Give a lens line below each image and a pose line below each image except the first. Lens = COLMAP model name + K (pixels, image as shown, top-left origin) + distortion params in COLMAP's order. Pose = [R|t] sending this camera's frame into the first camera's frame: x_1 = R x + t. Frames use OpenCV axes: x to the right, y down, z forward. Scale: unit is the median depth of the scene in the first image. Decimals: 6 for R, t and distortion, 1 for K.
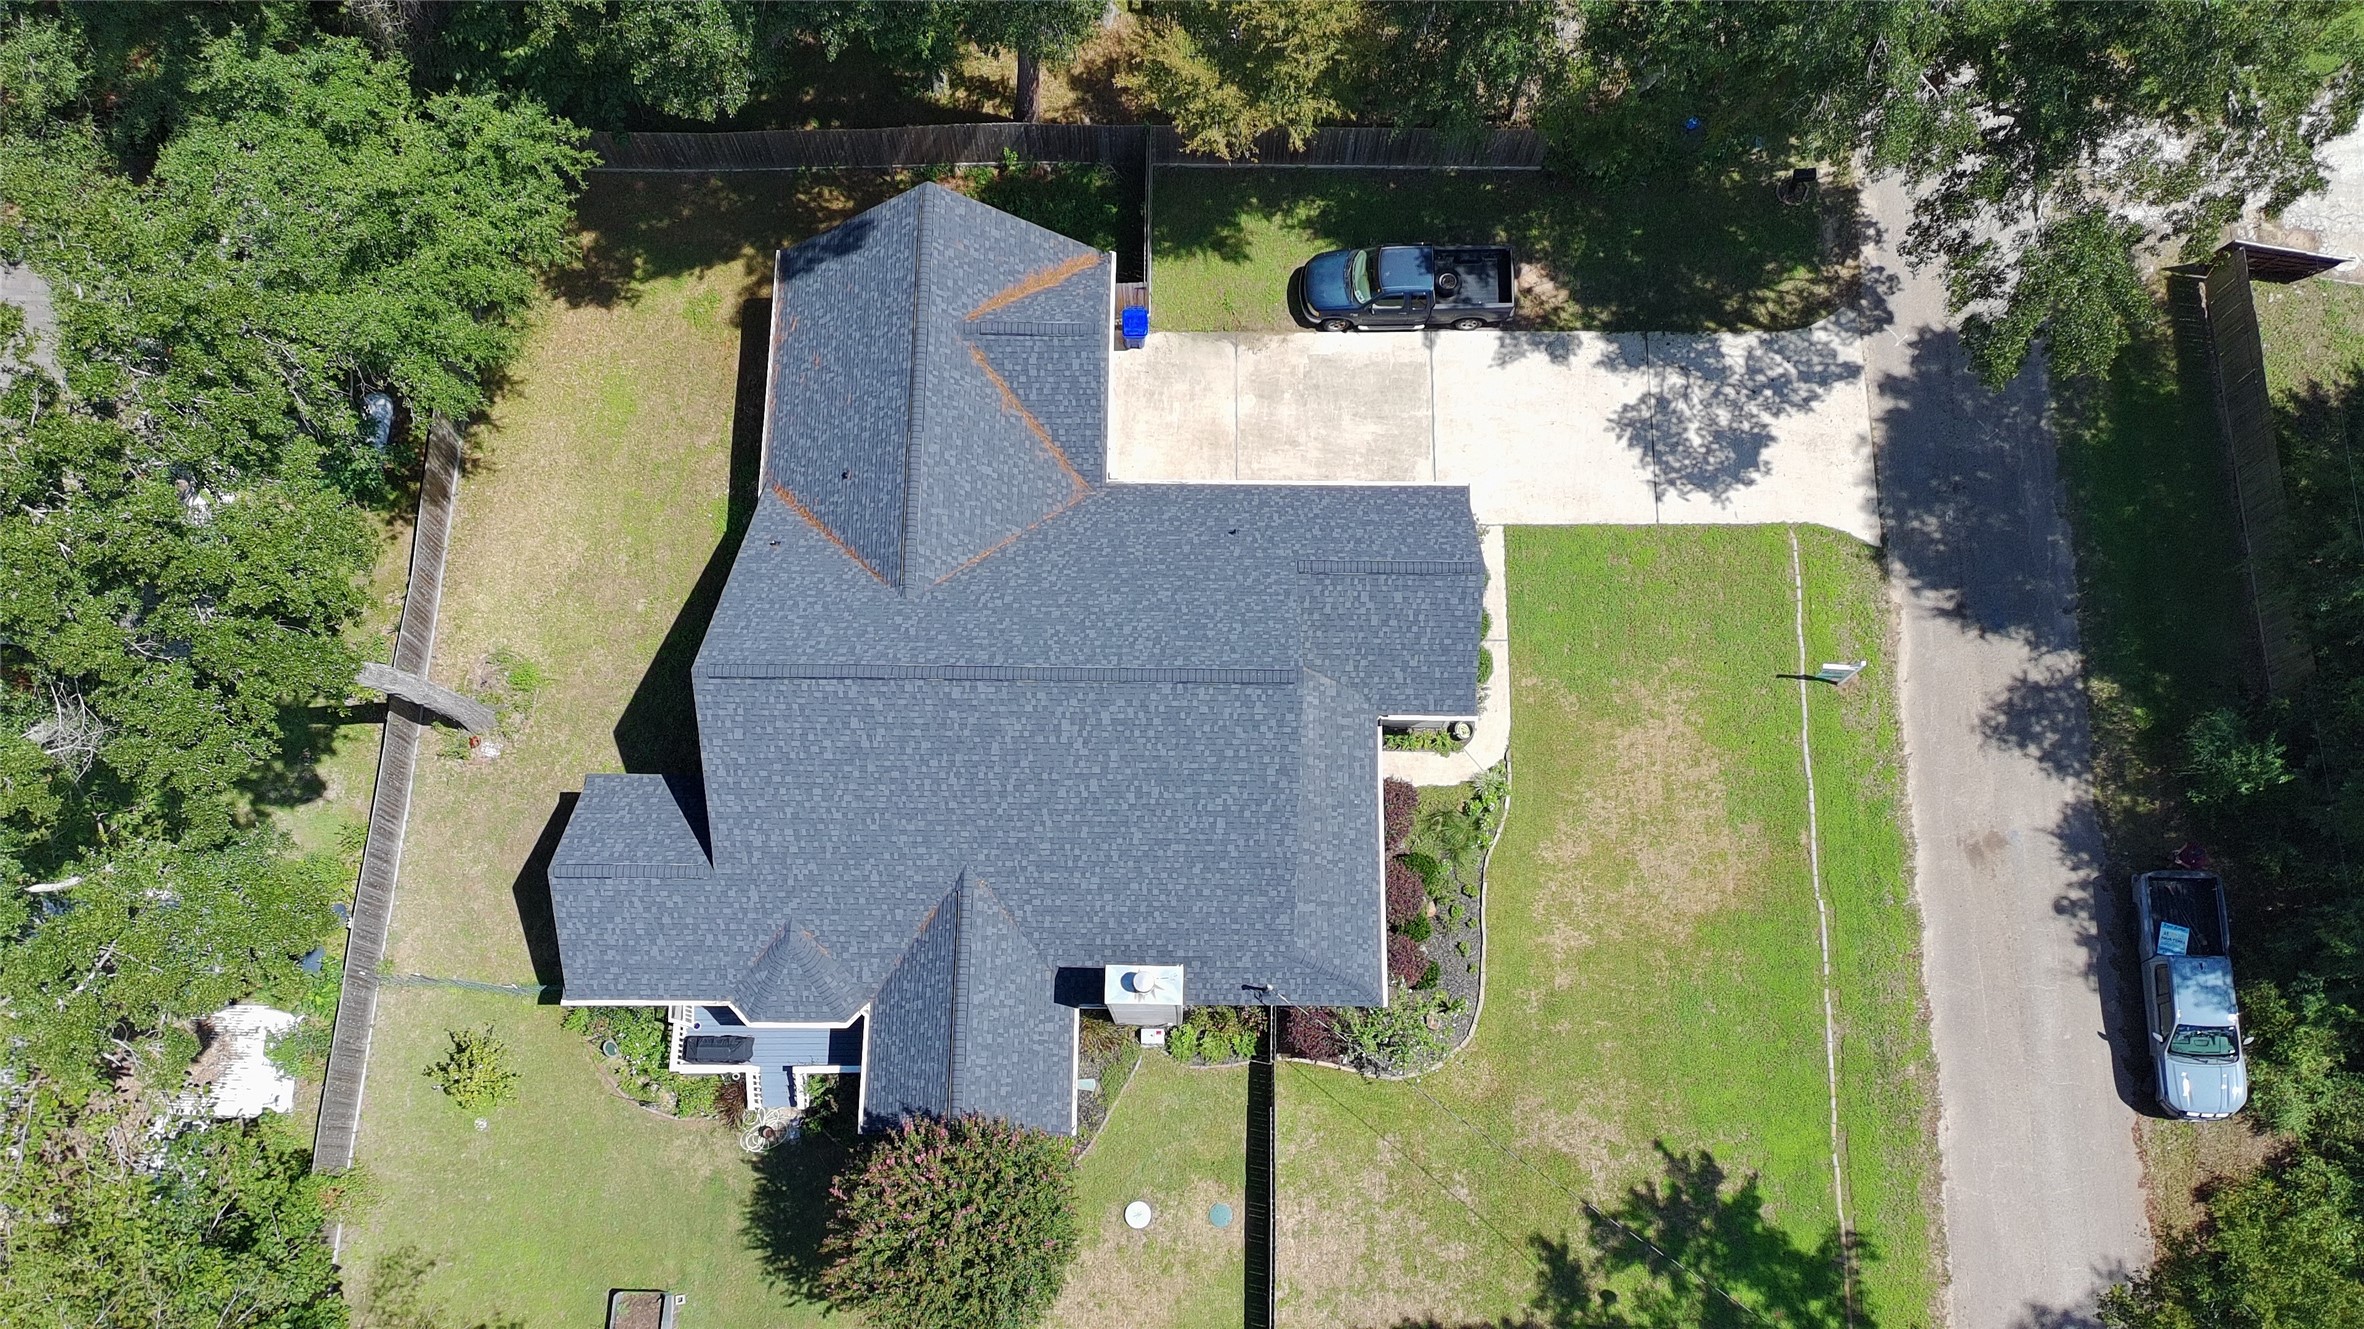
lens RADIAL K [[1862.1, 0, 1179.3], [0, 1862.1, 658.5], [0, 0, 1]] dist [0.049367, -0.000599]
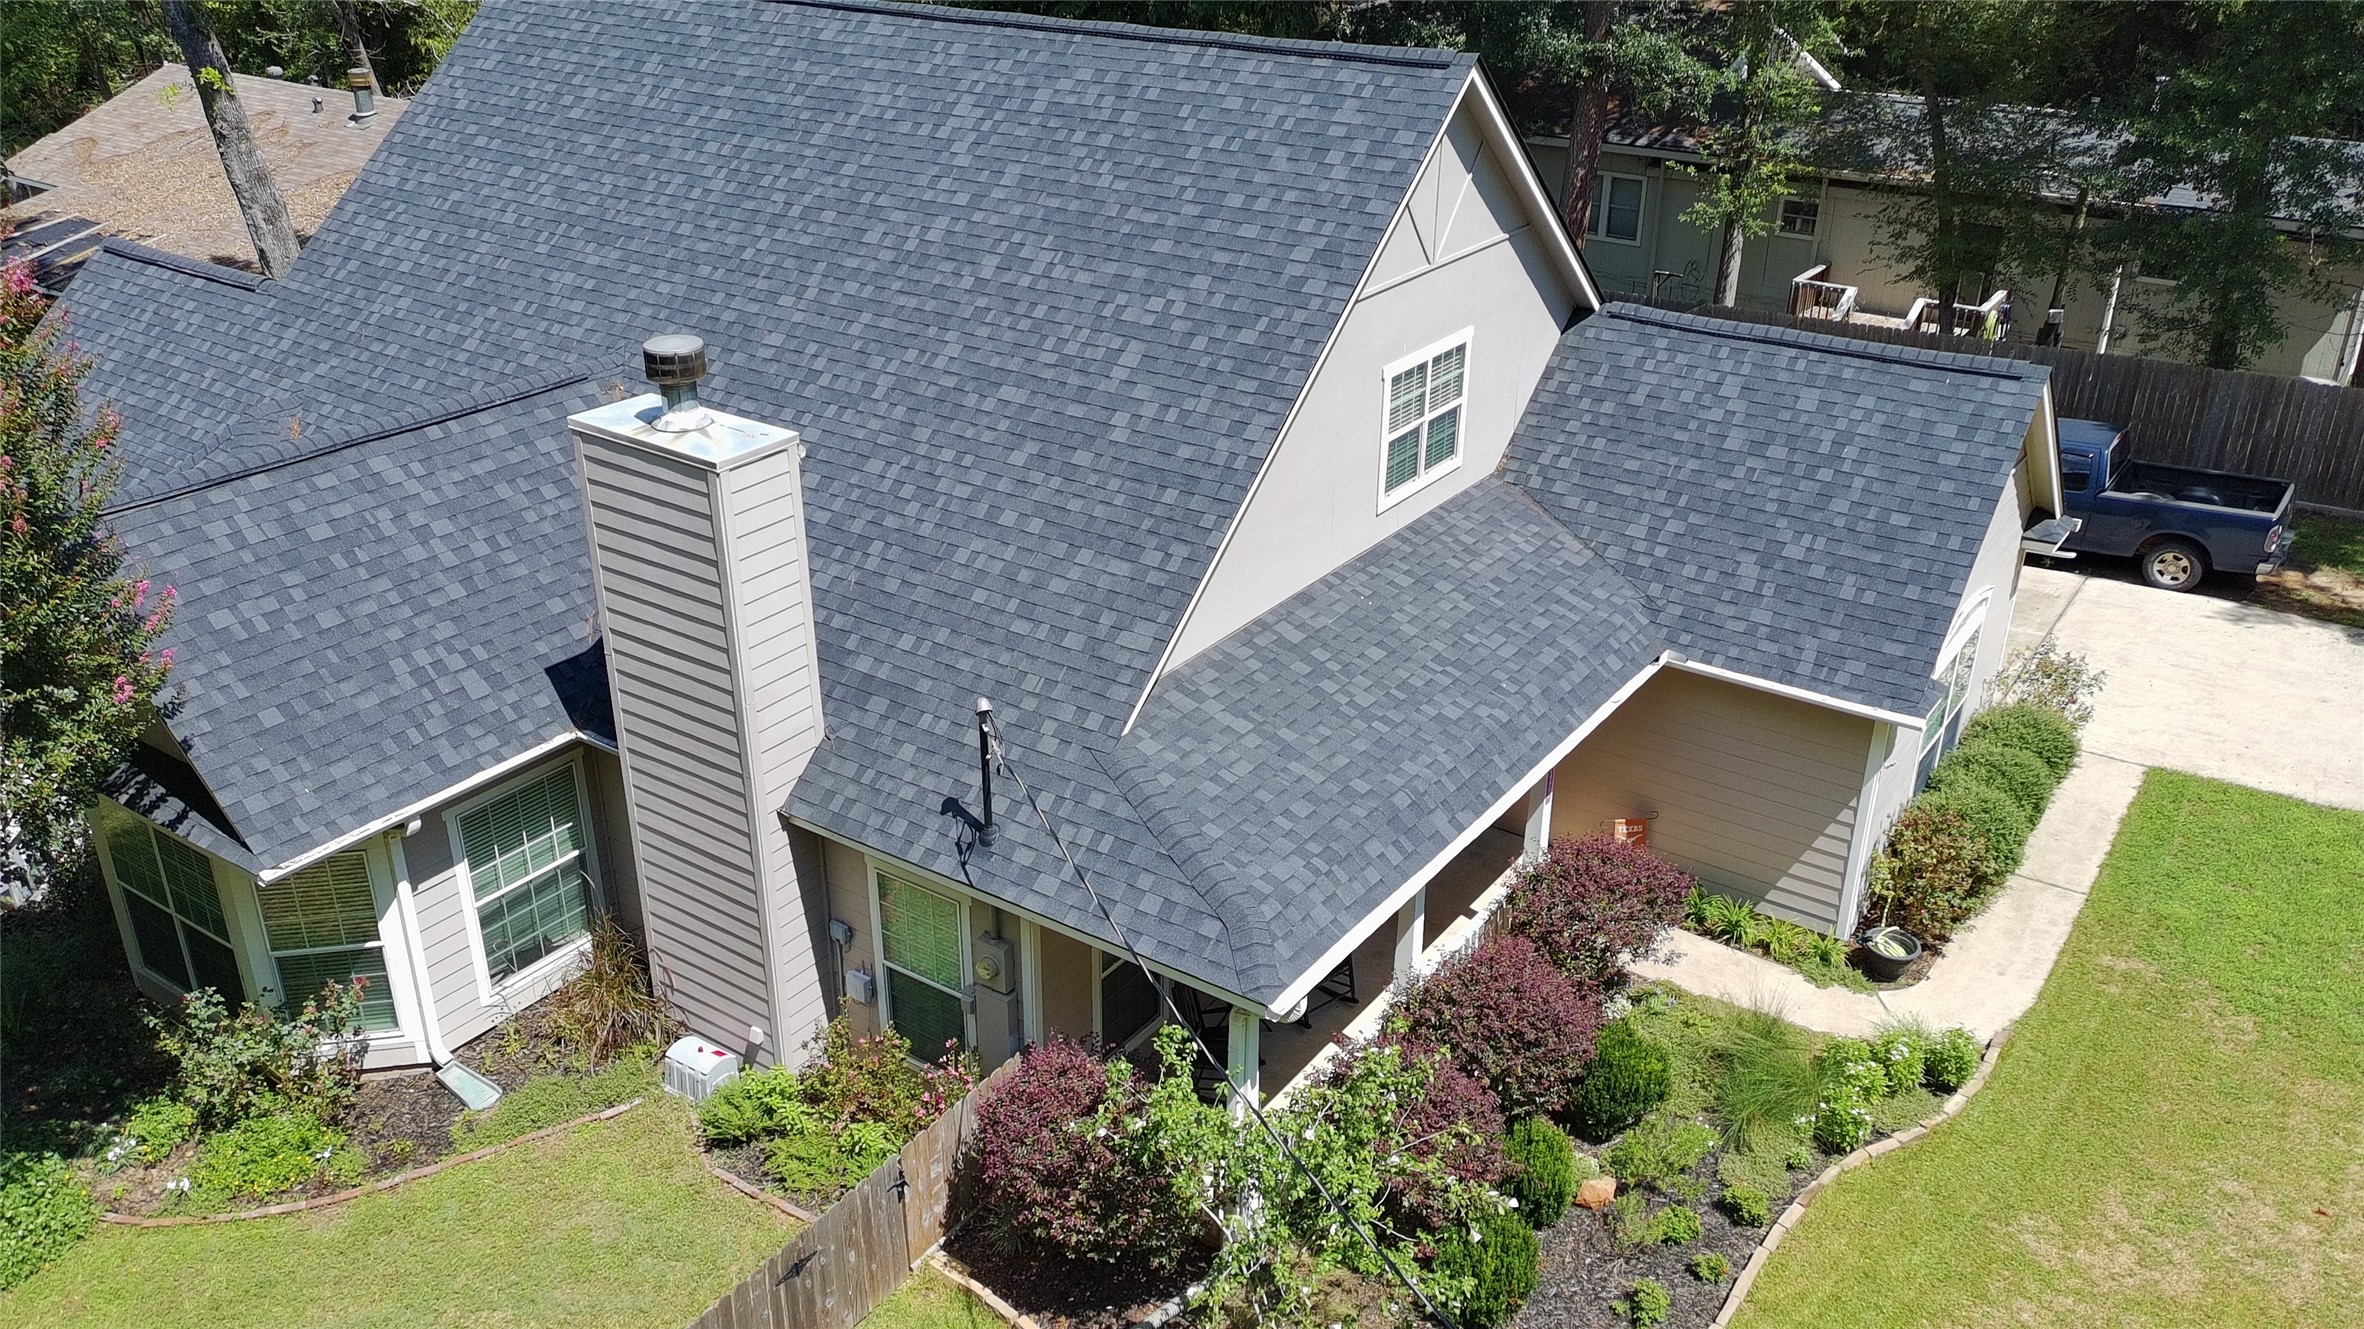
lens RADIAL K [[1862.1, 0, 1189.1], [0, 1862.1, 669.6], [0, 0, 1]] dist [0.049367, -0.000599]
pose [[0.826252, 0.243446, -0.507978, 0.216052], [-0.544073, 0.578500, -0.607720, 0.313194], [0.145918, 0.778506, 0.610439, 0.716635]]
